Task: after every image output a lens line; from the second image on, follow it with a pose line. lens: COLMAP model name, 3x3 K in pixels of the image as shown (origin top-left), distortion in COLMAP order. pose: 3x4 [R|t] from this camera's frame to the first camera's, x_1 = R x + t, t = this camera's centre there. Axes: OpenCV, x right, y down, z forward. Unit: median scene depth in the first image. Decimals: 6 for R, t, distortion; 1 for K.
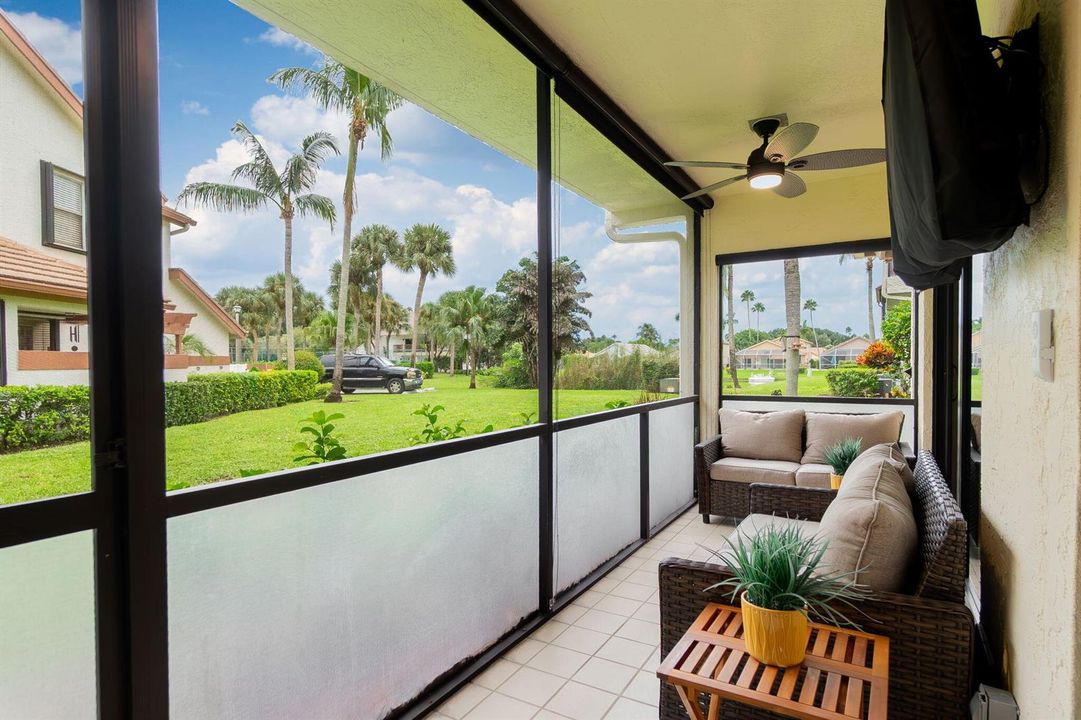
lens RADIAL K [[572.4, 0, 540.5], [0, 572.4, 360.0], [0, 0, 1]] dist [0.000312, 0.000177]
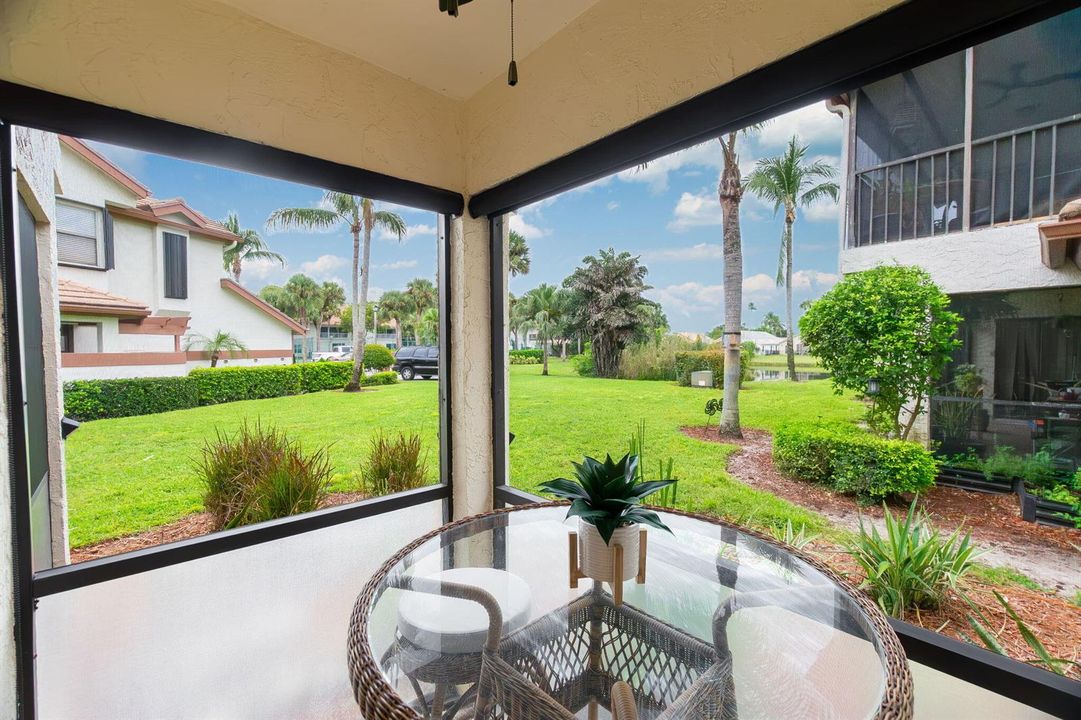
lens RADIAL K [[474.0, 0, 540.5], [0, 474.0, 360.0], [0, 0, 1]] dist [-0.000878, -0.000133]
pose [[0.958579, 0.009076, -0.284682, 0.178813], [-0.000124, 0.999505, 0.031449, -0.011805], [0.284827, -0.030111, 0.958106, 0.135147]]
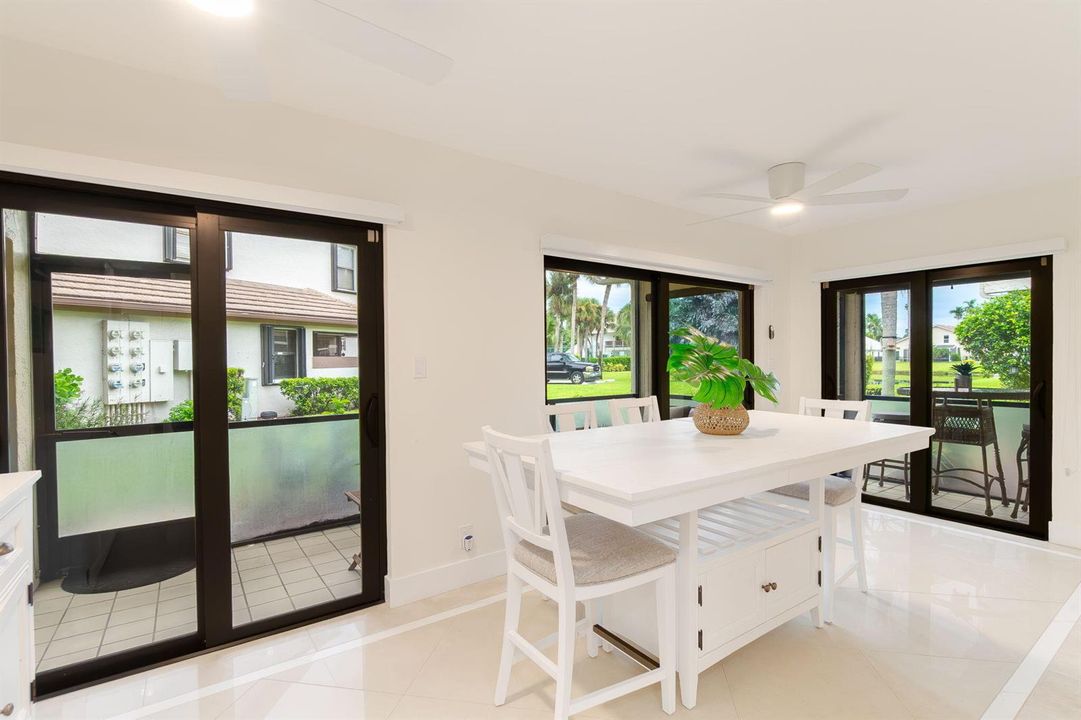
lens RADIAL K [[510.5, 0, 540.5], [0, 510.5, 360.0], [0, 0, 1]] dist [0.000175, 0.000246]
pose [[0.919050, -0.000913, -0.394140, 0.109872], [0.006511, 0.999896, 0.012865, -0.007700], [0.394087, -0.014389, 0.918960, -0.046942]]
